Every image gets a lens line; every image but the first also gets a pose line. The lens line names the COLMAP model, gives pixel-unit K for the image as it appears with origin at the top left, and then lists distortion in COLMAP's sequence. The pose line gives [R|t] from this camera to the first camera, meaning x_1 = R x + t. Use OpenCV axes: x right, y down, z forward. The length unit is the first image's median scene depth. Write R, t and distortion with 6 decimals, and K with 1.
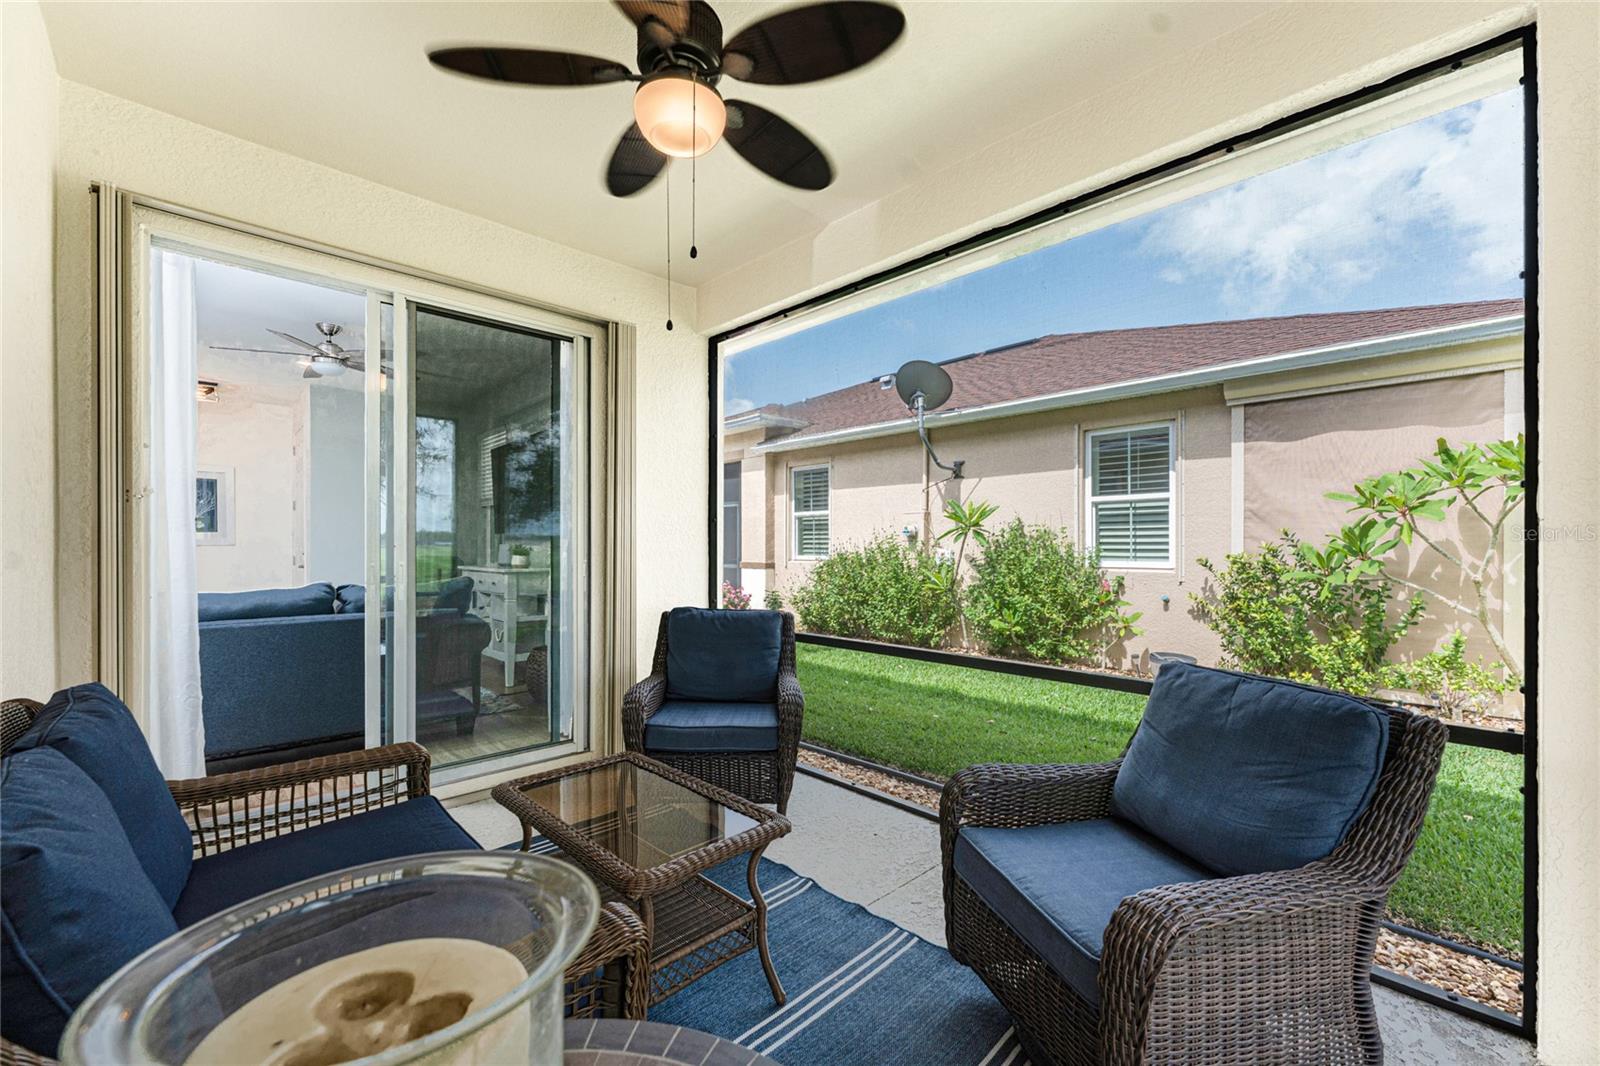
lens RADIAL K [[641.2, 0, 799.2], [0, 641.2, 545.6], [0, 0, 1]] dist [0.001244, -0.001635]
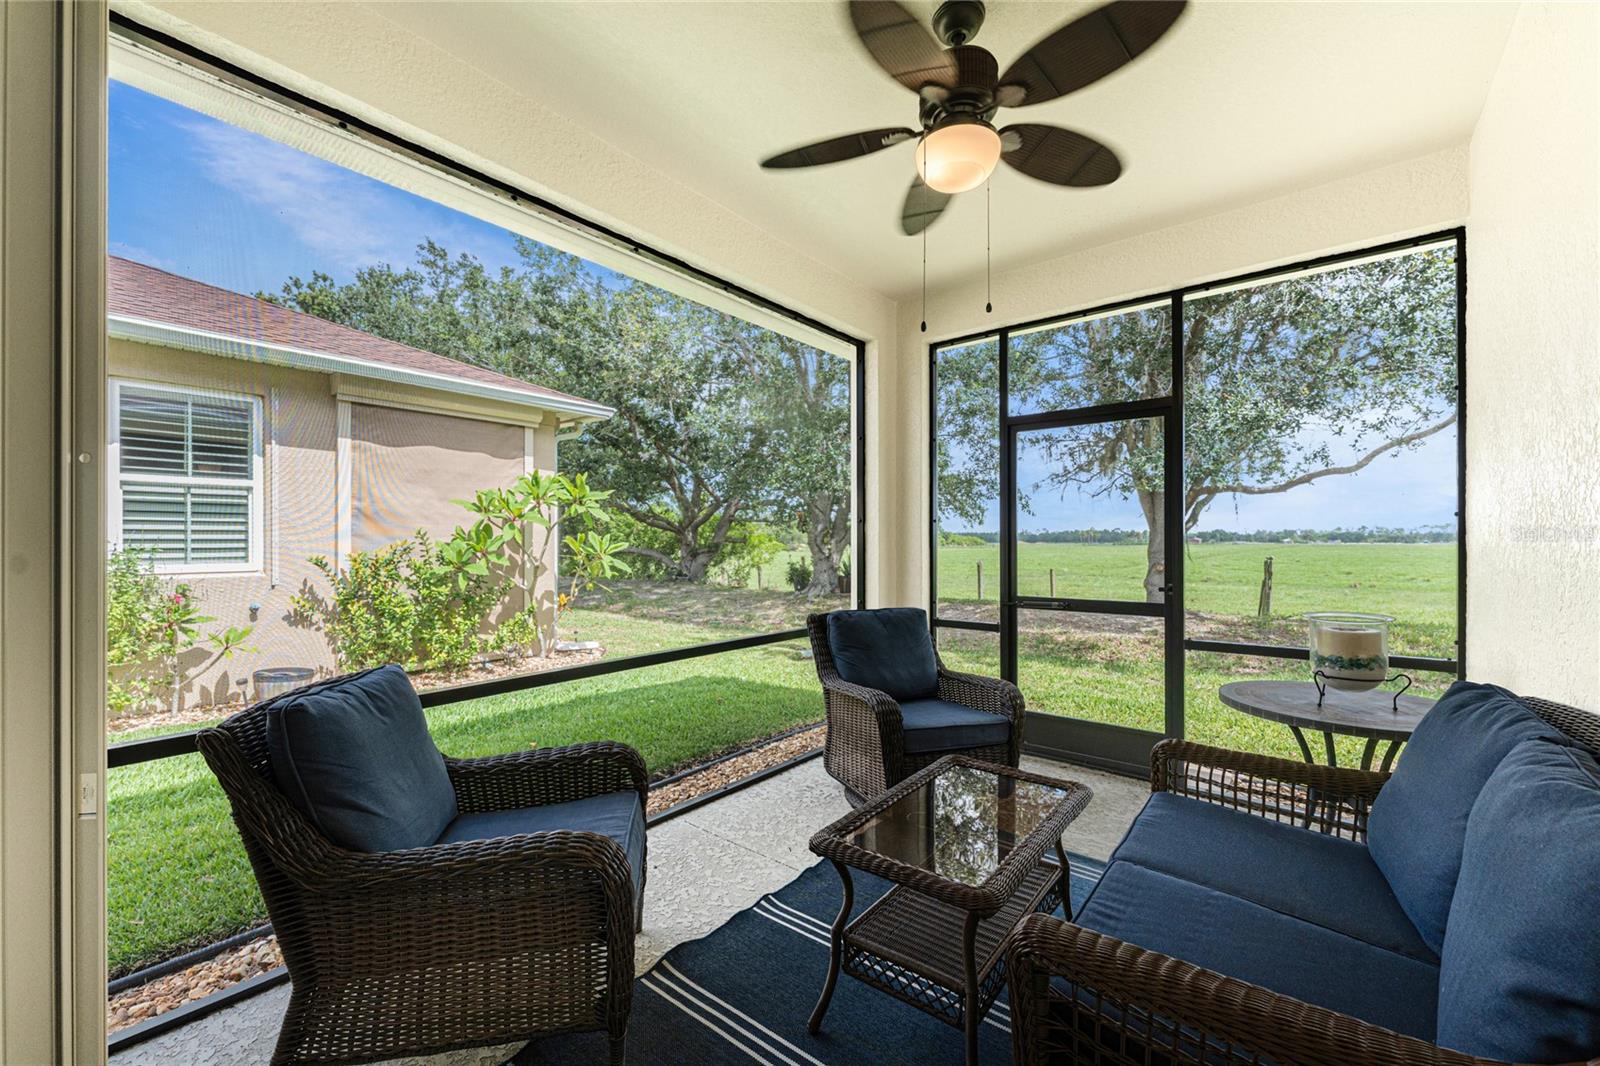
lens RADIAL K [[641.2, 0, 799.1], [0, 641.2, 537.7], [0, 0, 1]] dist [0.001244, -0.001635]
pose [[-0.110383, 0.004636, 0.993878, -0.343617], [-0.001394, 0.999987, -0.004819, -0.004756], [-0.993888, -0.001917, -0.110375, 0.381717]]
